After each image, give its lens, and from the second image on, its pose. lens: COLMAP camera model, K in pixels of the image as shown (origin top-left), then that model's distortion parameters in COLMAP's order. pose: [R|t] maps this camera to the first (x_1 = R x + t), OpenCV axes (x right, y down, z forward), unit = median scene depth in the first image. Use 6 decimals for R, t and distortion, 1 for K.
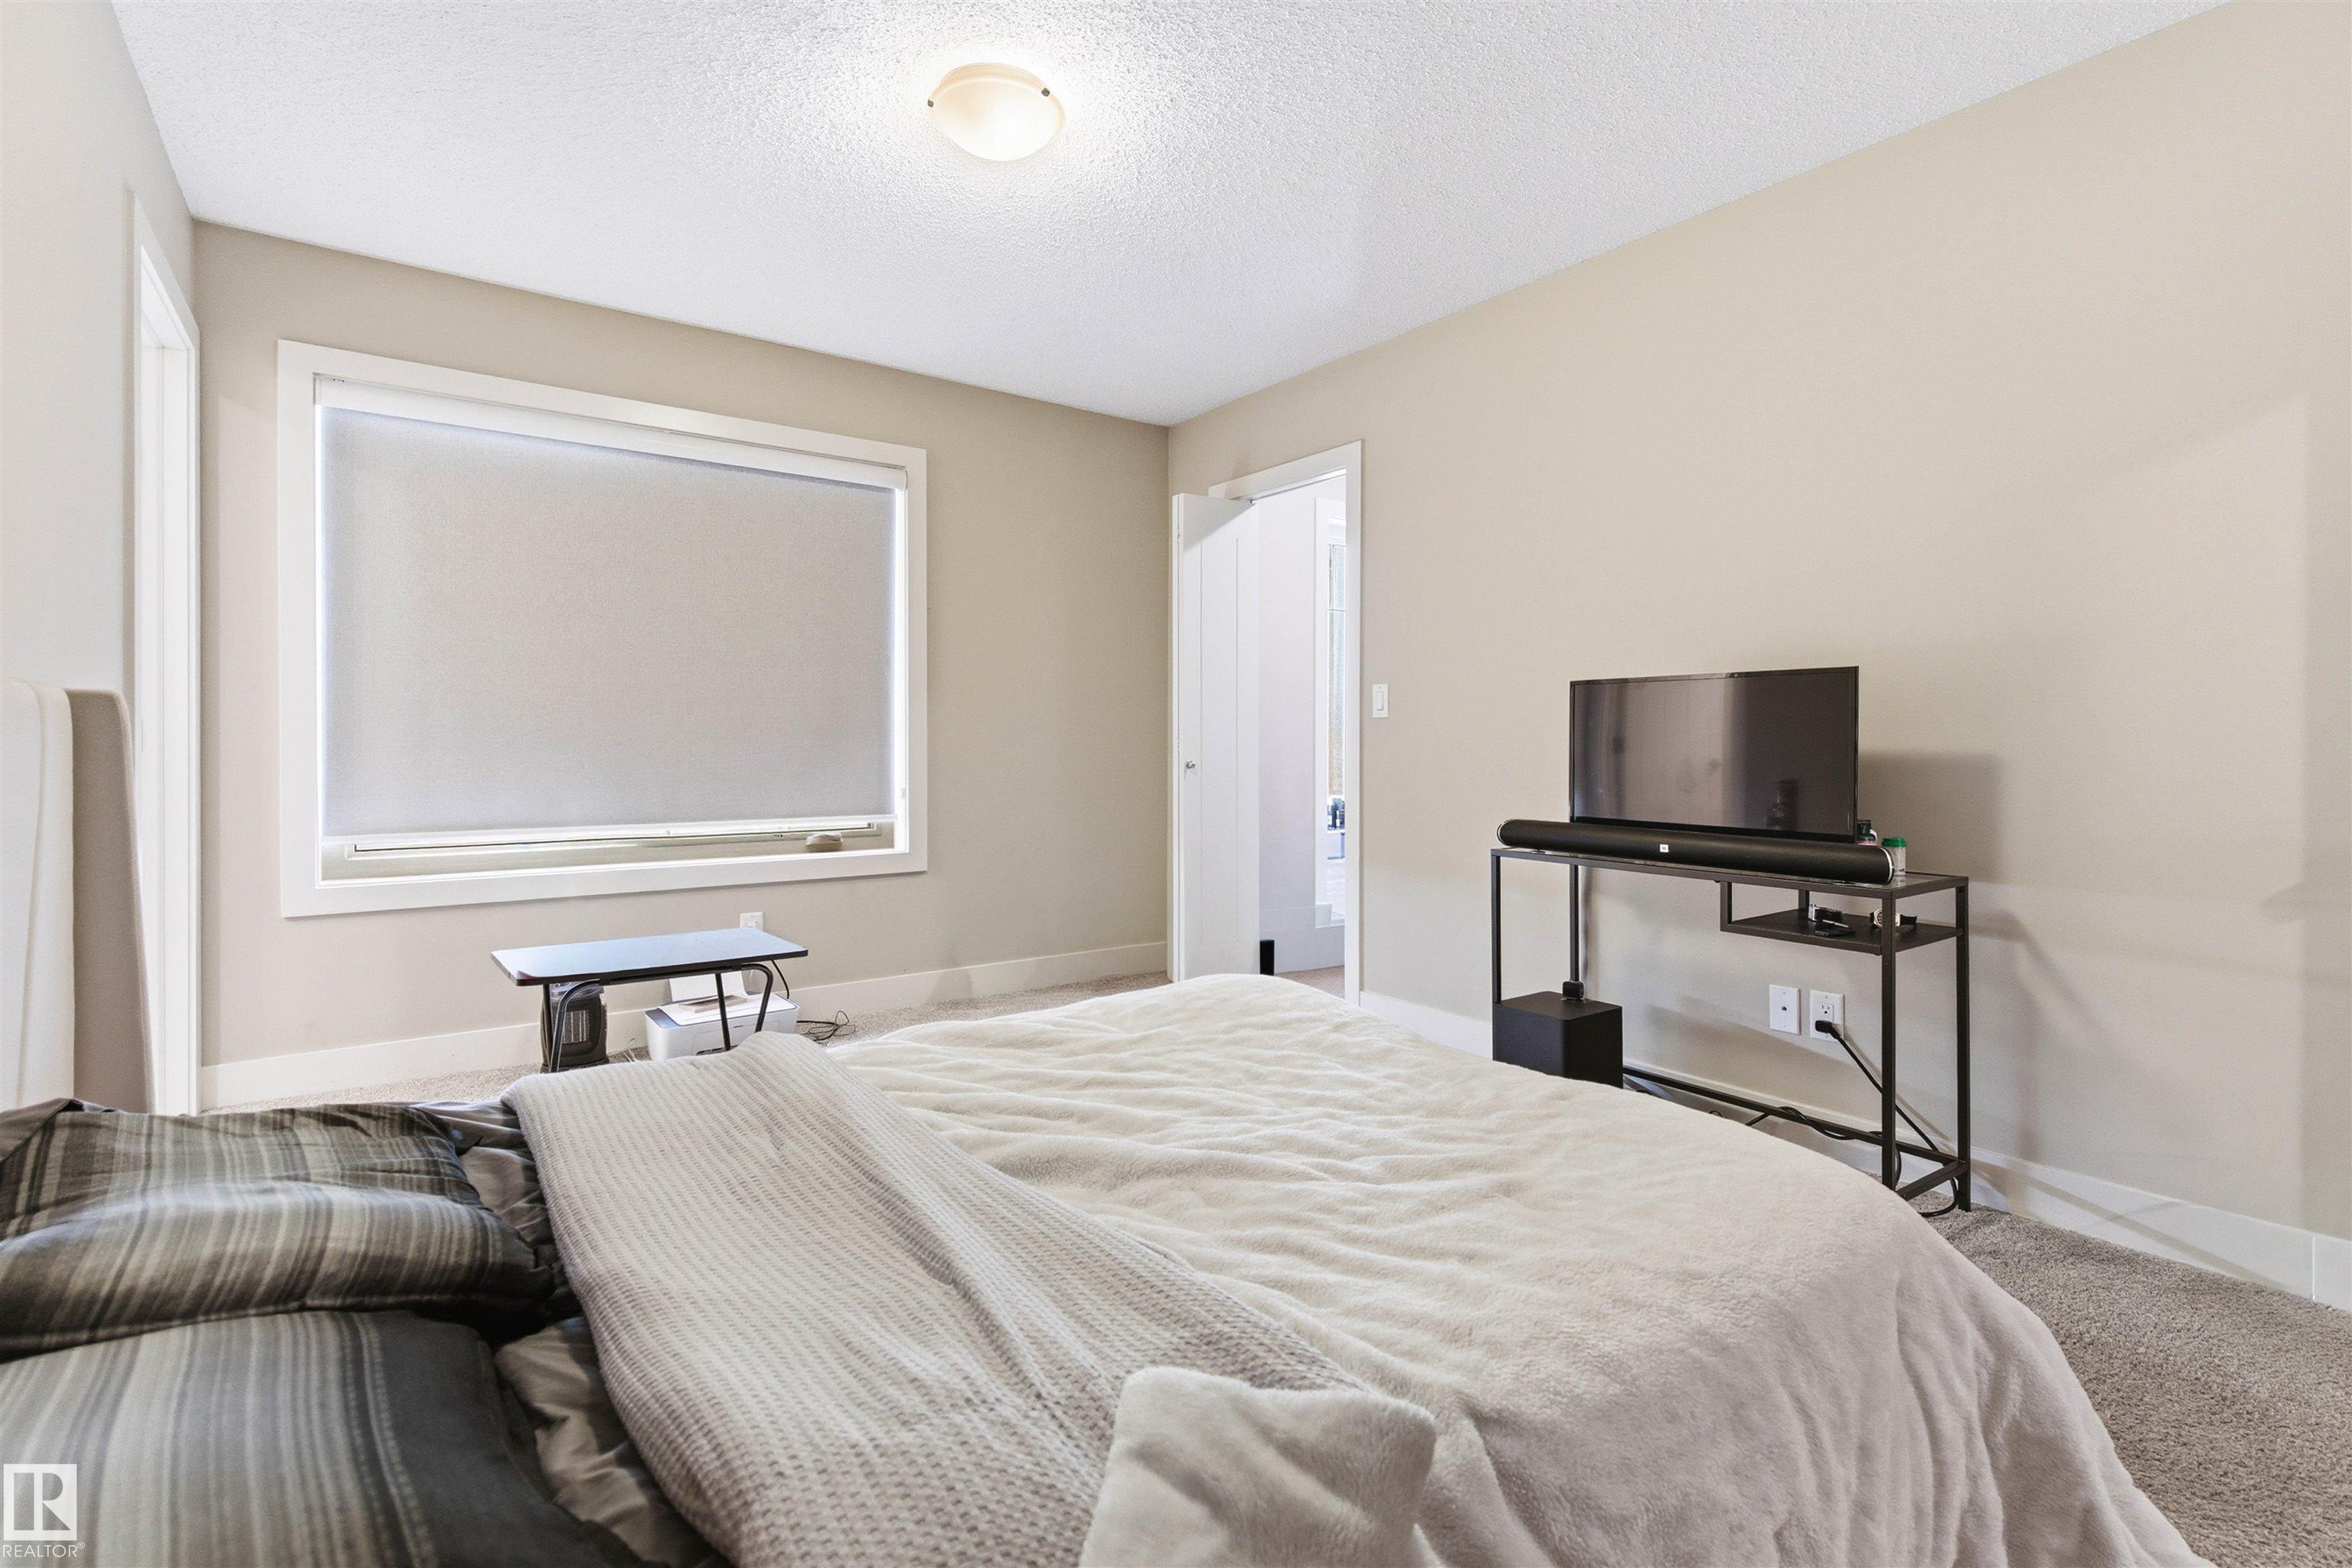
lens RADIAL K [[1088.8, 0, 1182.1], [0, 1088.8, 754.6], [0, 0, 1]] dist [-0.000218, 0.000170]
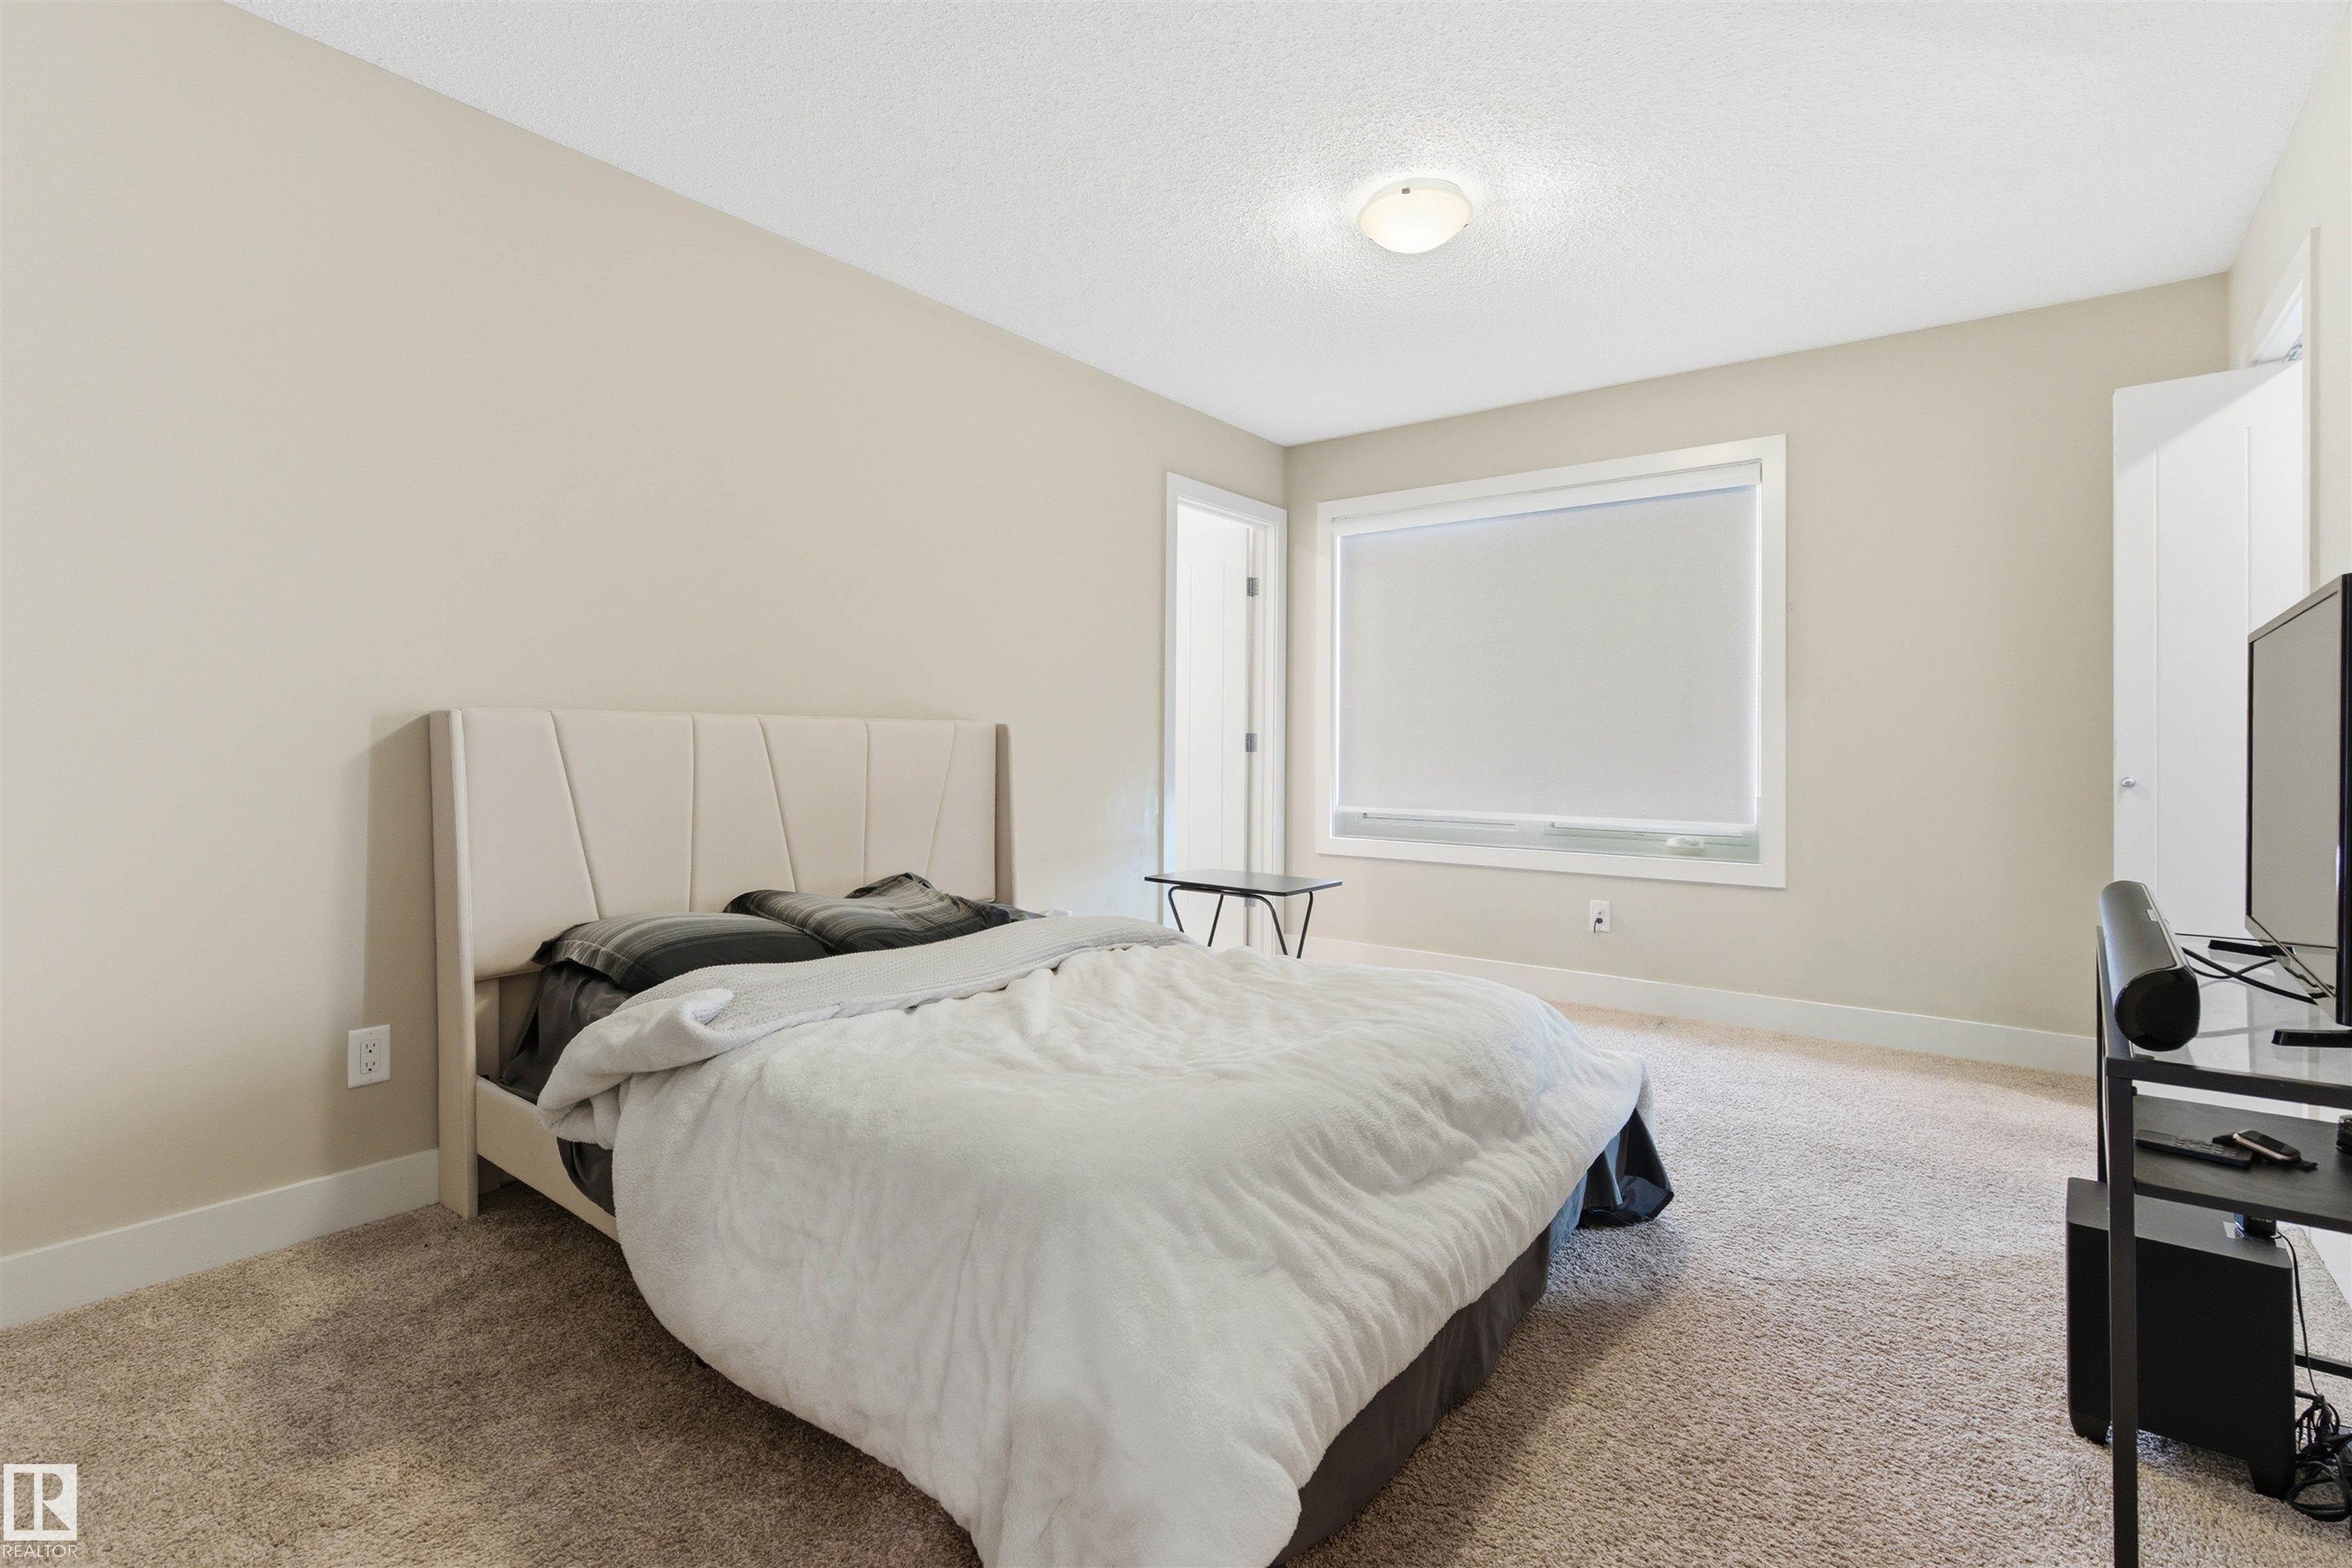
lens RADIAL K [[1088.8, 0, 1182.1], [0, 1088.8, 754.6], [0, 0, 1]] dist [-0.000218, 0.000170]
pose [[0.290008, 0.009749, -0.956975, 0.521811], [-0.015057, 0.999871, 0.005623, -0.004476], [0.956906, 0.012778, 0.290118, 0.246010]]
